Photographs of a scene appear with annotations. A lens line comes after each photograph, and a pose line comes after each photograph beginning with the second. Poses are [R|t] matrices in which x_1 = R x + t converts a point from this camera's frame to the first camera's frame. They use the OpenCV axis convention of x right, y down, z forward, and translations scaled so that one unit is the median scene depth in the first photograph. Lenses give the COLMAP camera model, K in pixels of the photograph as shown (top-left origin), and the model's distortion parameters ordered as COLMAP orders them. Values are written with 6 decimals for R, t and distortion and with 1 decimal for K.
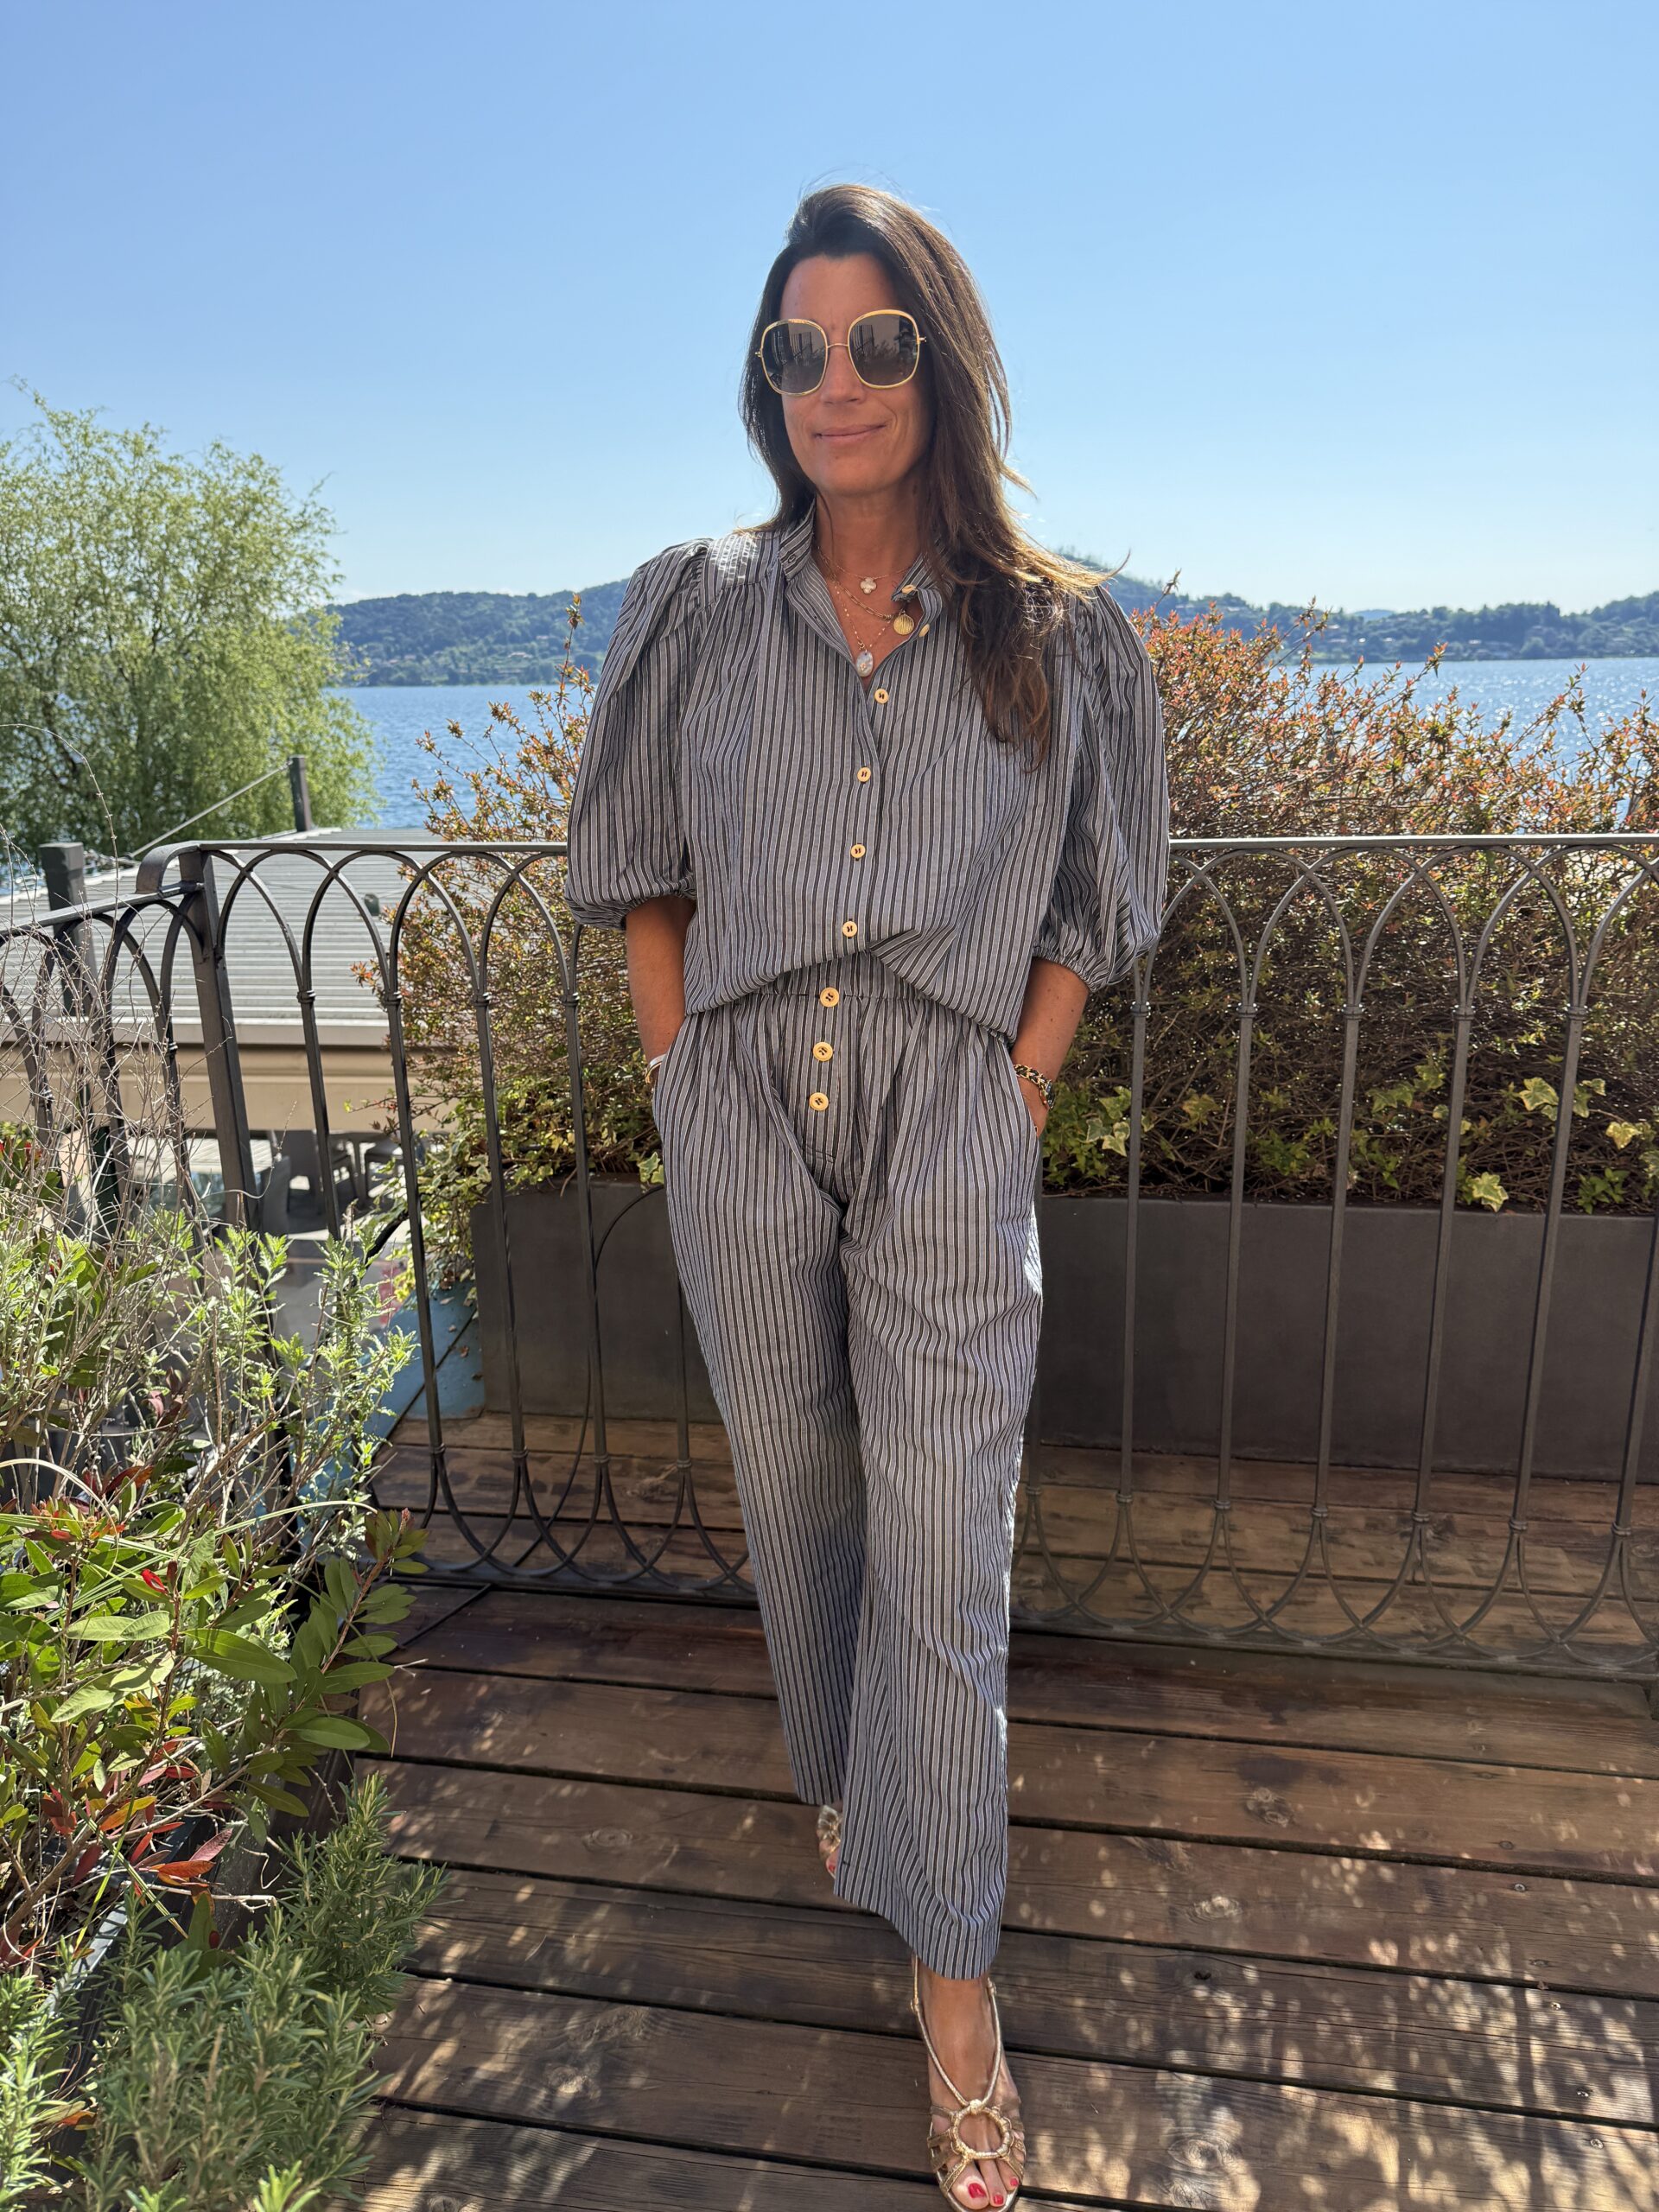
lens RADIAL K [[1440.0, 0, 805.9], [0, 1440.0, 1134.1], [0, 0, 1]] dist [-0.001060, -0.003527]
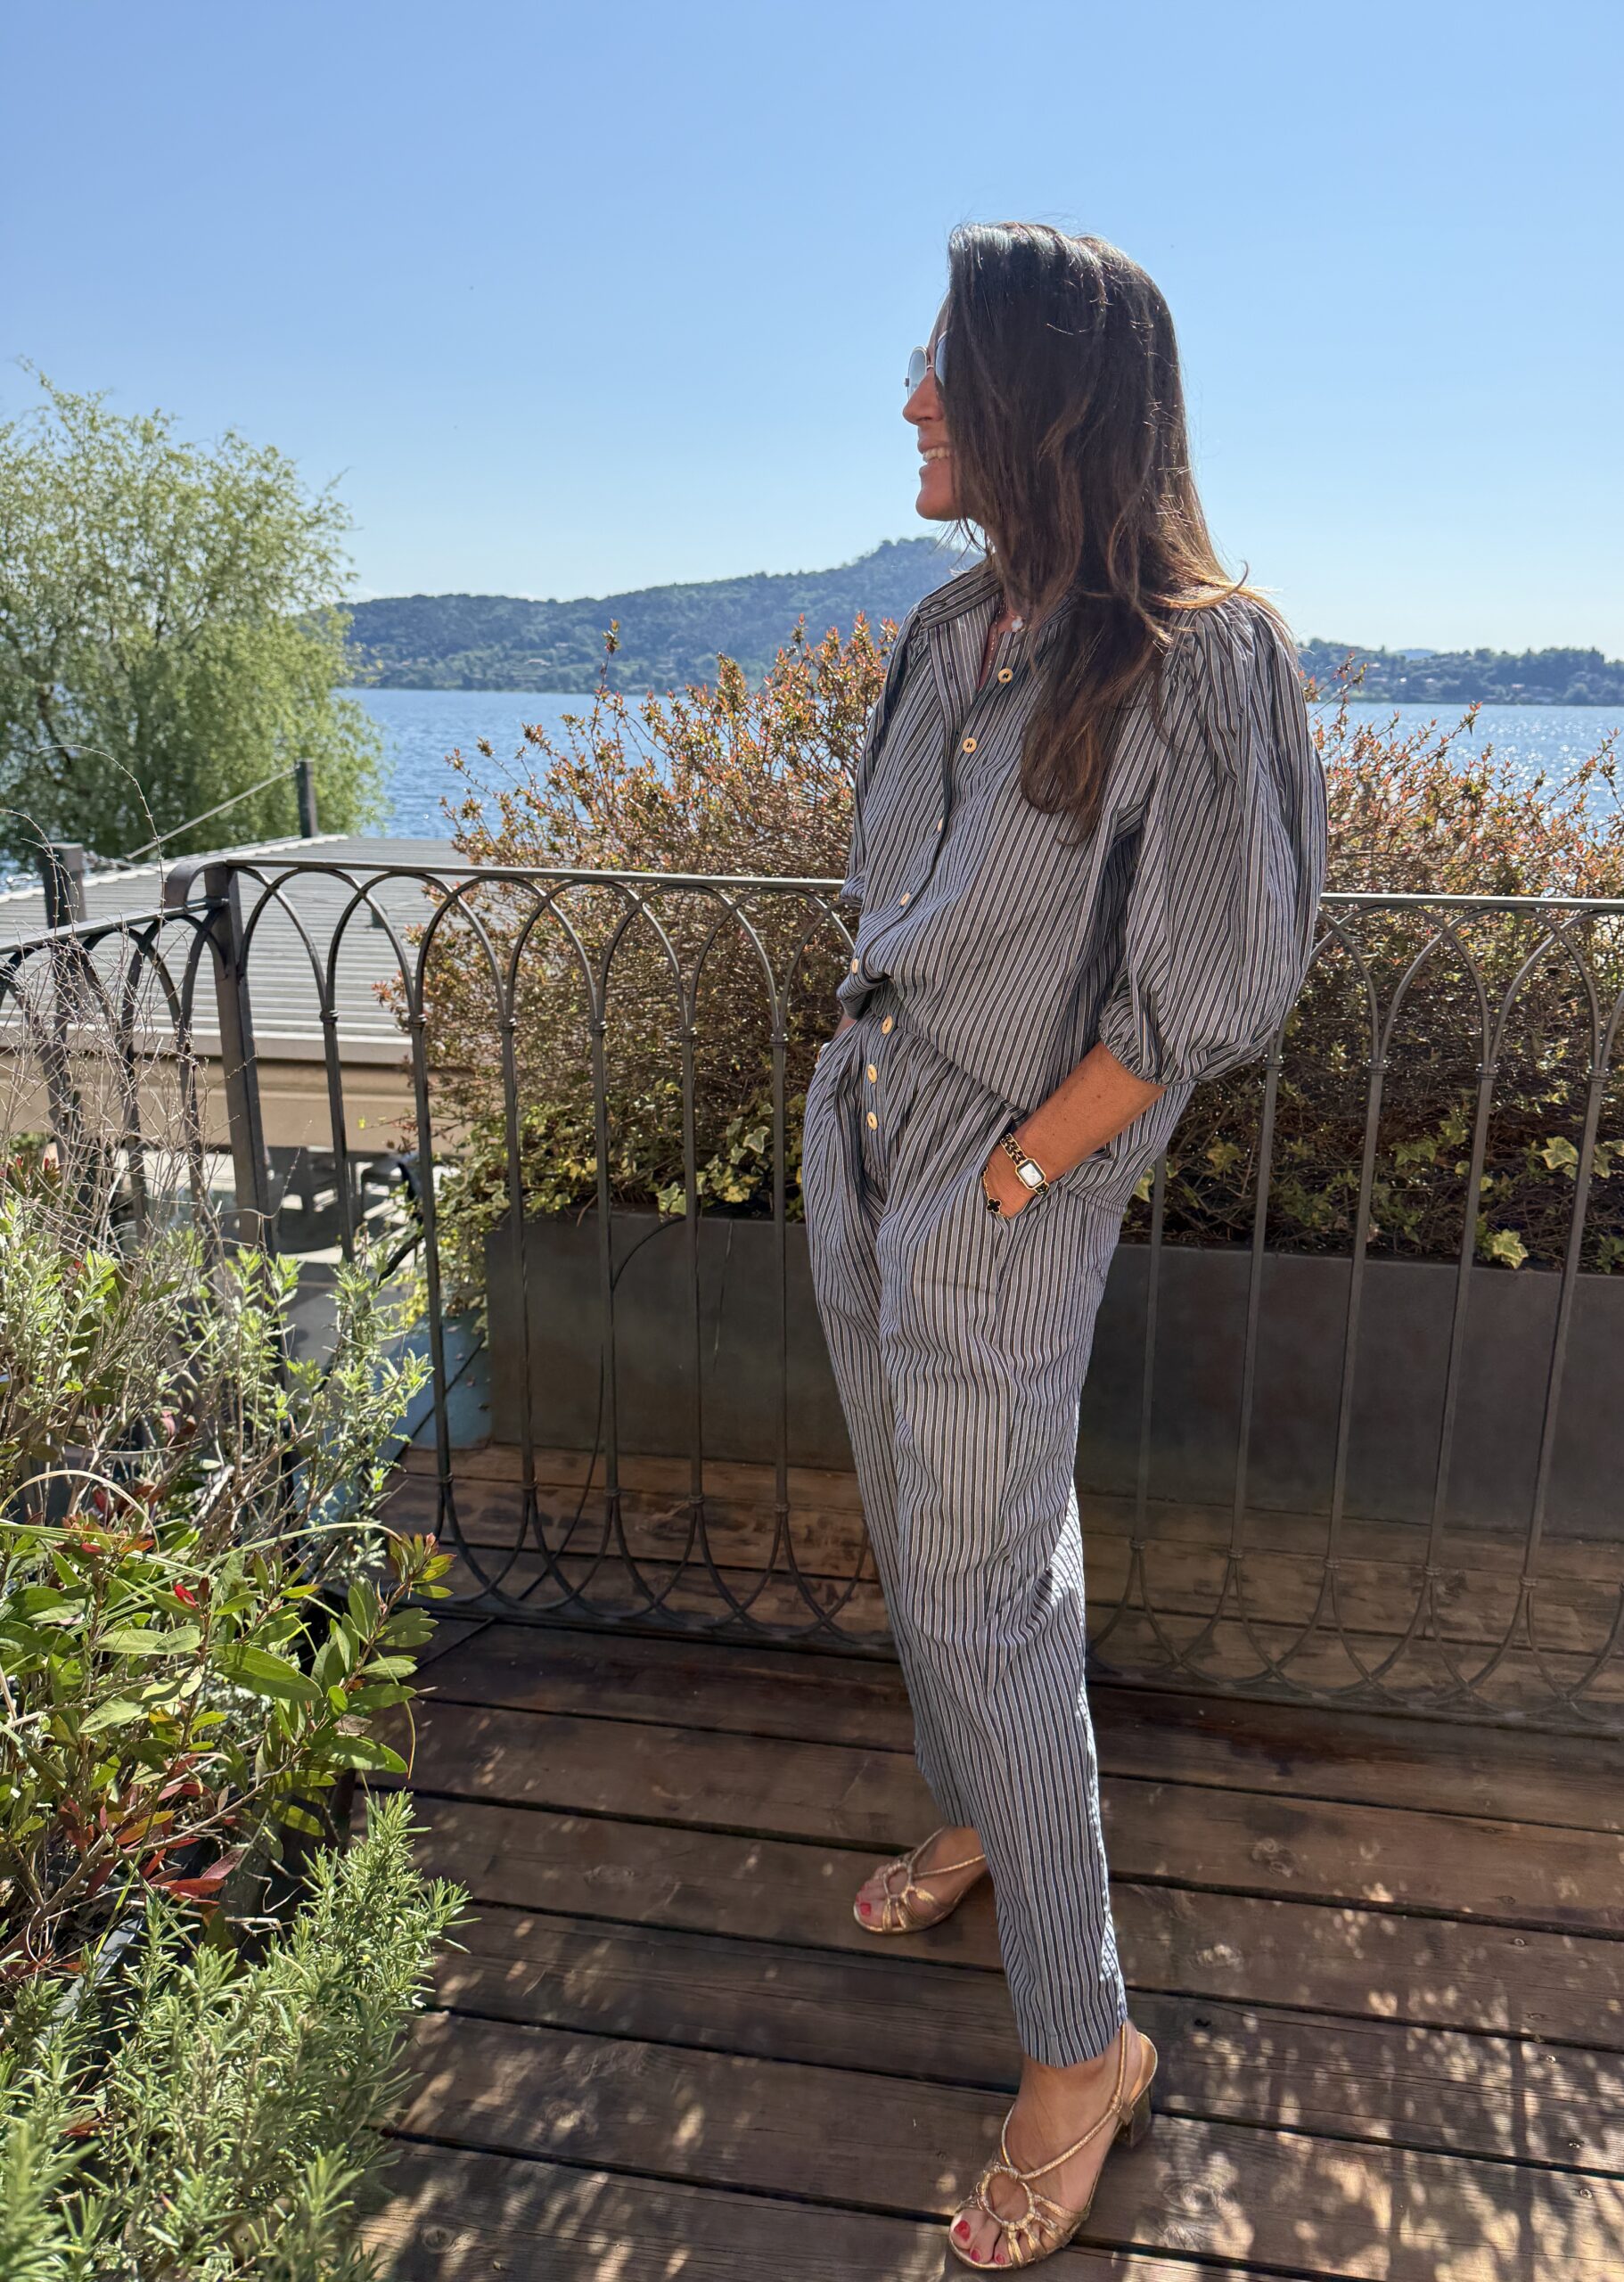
lens RADIAL K [[1596.3, 0, 812.0], [0, 1596.3, 1141.0], [0, 0, 1]] dist [0.002154, -0.005887]
pose [[0.999437, 0.030570, 0.013809, -0.028817], [-0.030436, 0.999489, -0.009779, -0.009680], [-0.014101, 0.009354, 0.999857, -0.107384]]
